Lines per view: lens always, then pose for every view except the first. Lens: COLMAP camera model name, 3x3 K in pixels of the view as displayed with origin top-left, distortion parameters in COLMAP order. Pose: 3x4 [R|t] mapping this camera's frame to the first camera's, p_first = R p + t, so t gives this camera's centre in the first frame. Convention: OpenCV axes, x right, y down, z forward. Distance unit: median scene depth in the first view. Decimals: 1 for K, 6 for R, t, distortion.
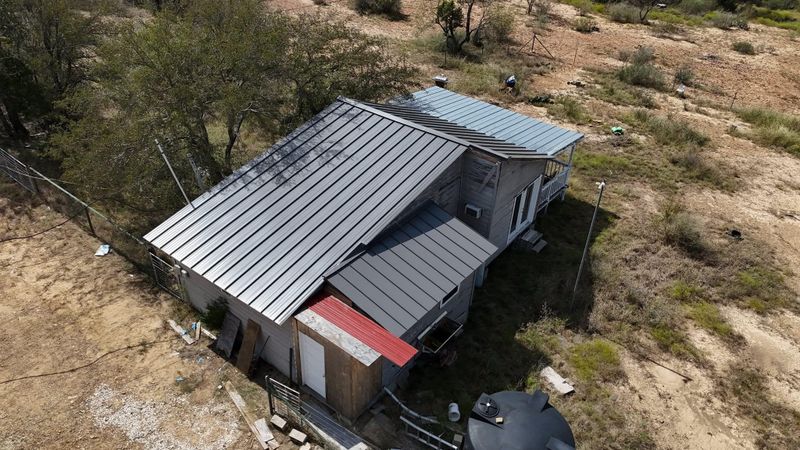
lens RADIAL K [[589.2, 0, 400.0], [0, 589.2, 225.0], [0, 0, 1]] dist [0.081631, -0.075460]
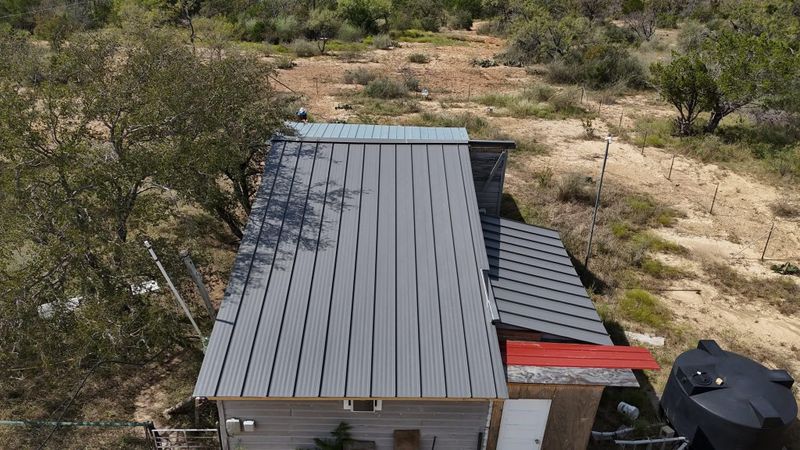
lens RADIAL K [[589.2, 0, 400.0], [0, 589.2, 225.0], [0, 0, 1]] dist [0.081631, -0.075460]
pose [[0.781770, -0.309818, 0.541155, -0.486584], [0.359892, 0.932886, 0.014177, -0.066713], [-0.509228, 0.183674, 0.840803, 0.318144]]
